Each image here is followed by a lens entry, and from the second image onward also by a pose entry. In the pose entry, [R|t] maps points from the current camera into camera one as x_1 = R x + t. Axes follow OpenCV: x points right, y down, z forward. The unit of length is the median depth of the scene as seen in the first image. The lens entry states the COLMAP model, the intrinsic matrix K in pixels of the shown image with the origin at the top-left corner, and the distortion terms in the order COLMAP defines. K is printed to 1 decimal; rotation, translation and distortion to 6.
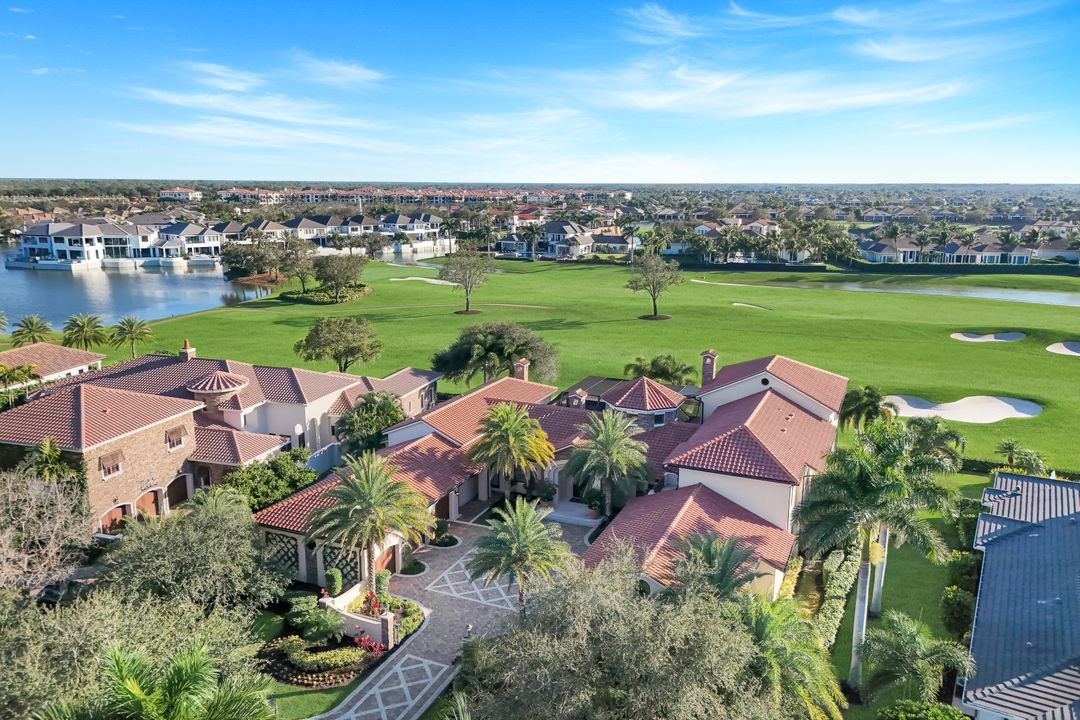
lens RADIAL K [[784.6, 0, 543.8], [0, 784.6, 366.7], [0, 0, 1]] dist [0.074400, -0.044488]
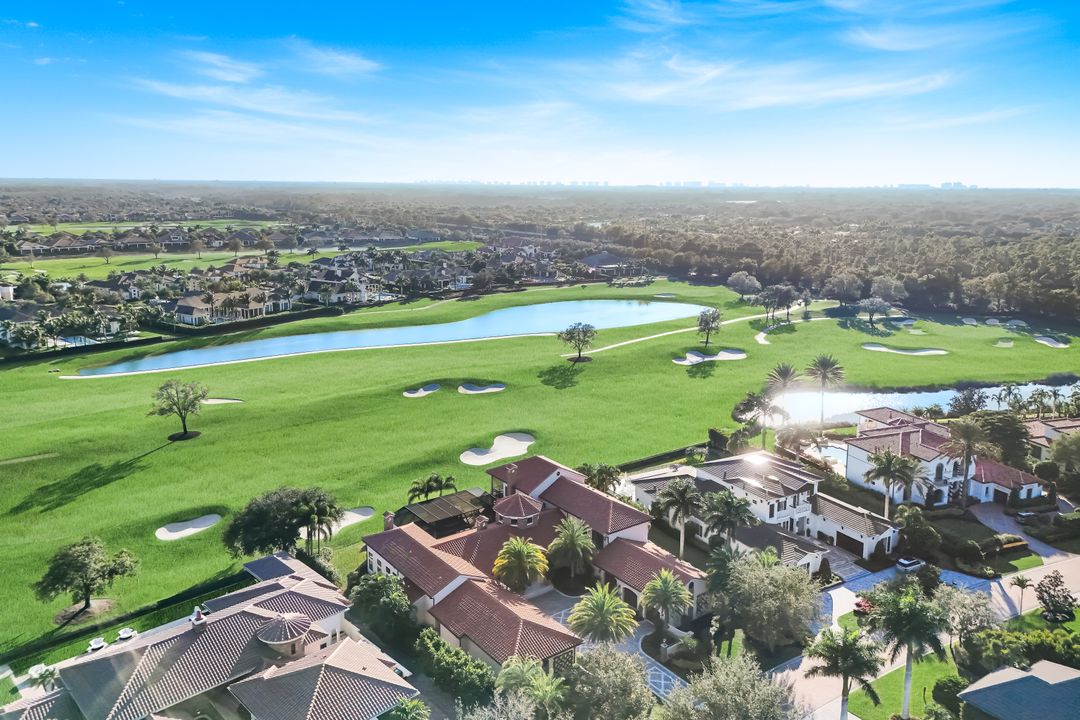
lens RADIAL K [[784.6, 0, 534.4], [0, 784.6, 358.6], [0, 0, 1]] dist [0.074400, -0.044488]
pose [[0.501340, -0.189328, 0.844282, -0.275762], [0.198801, 0.974867, 0.100562, -0.097496], [-0.842102, 0.117428, 0.526378, 0.019676]]
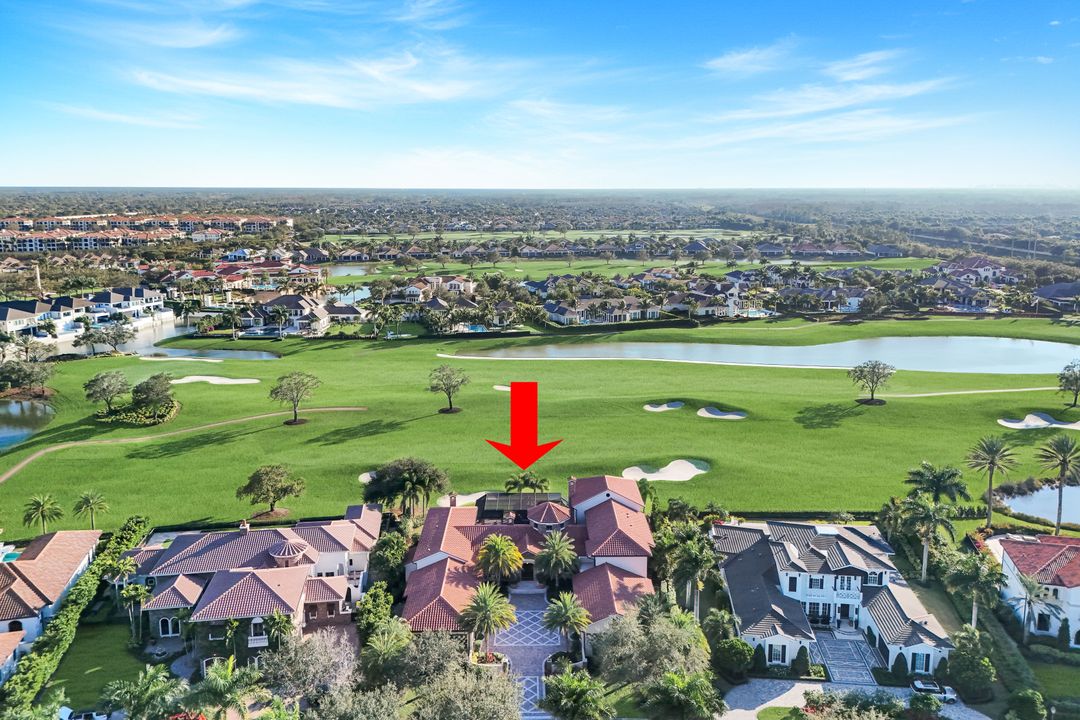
lens RADIAL K [[784.6, 0, 539.0], [0, 784.6, 357.6], [0, 0, 1]] dist [0.074400, -0.044488]
pose [[0.909321, -0.089071, 0.406450, -0.140621], [0.098376, 0.995147, -0.002008, -0.074320], [-0.404299, 0.041811, 0.913671, -0.156012]]
